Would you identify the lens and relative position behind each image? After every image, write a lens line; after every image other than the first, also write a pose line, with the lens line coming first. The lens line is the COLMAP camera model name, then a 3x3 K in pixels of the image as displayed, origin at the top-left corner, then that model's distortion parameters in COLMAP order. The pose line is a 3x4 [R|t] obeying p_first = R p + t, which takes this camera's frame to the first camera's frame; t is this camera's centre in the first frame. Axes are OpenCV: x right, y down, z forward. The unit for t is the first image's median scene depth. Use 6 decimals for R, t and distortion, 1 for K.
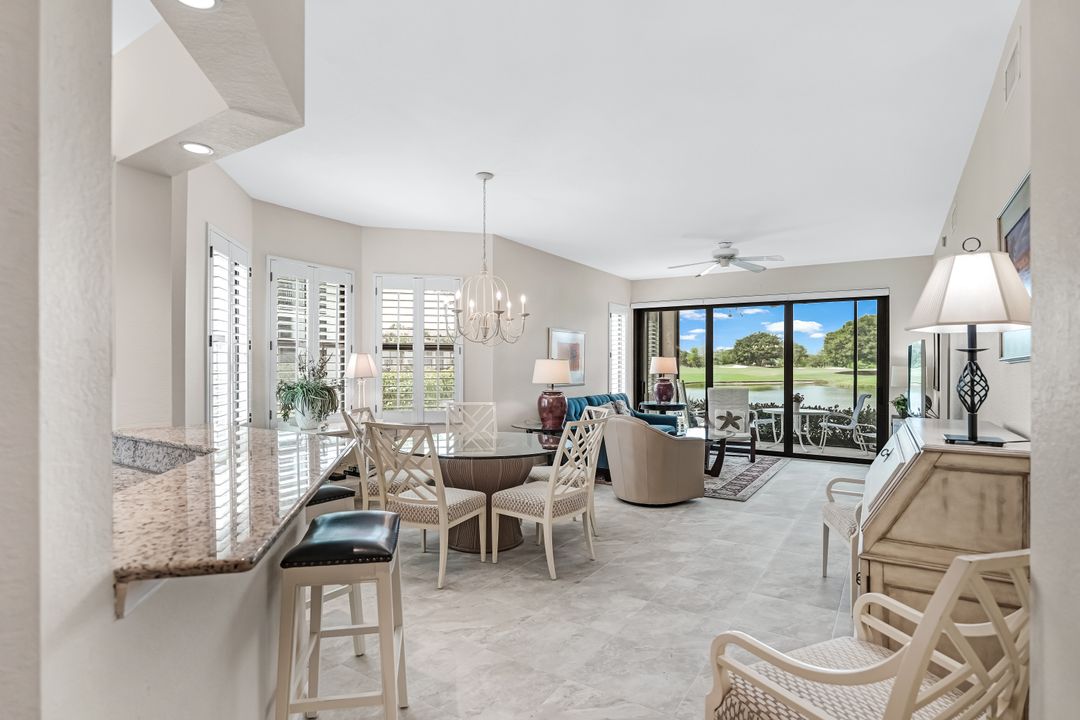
lens RADIAL K [[547.0, 0, 541.5], [0, 547.0, 361.6], [0, 0, 1]] dist [-0.015141, 0.003549]
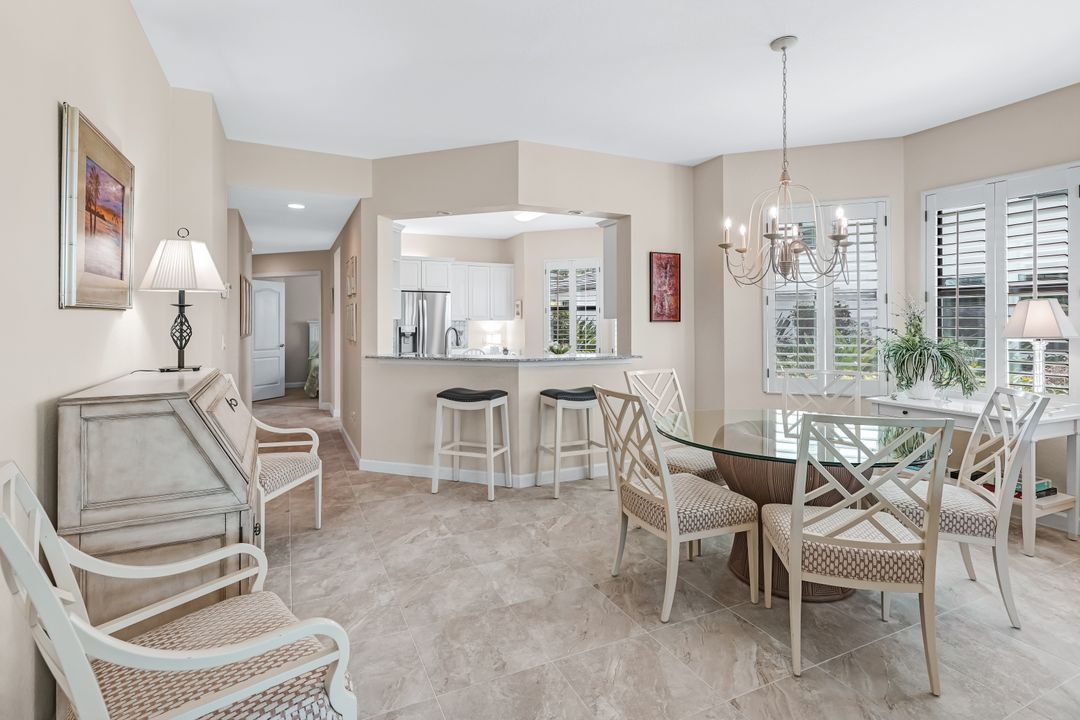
lens RADIAL K [[547.0, 0, 559.3], [0, 547.0, 322.4], [0, 0, 1]] dist [-0.015141, 0.003549]
pose [[-0.514396, -0.010918, -0.857483, 0.885788], [0.000067, 0.999918, -0.012772, 0.020889], [0.857553, -0.006627, -0.514353, 1.521836]]
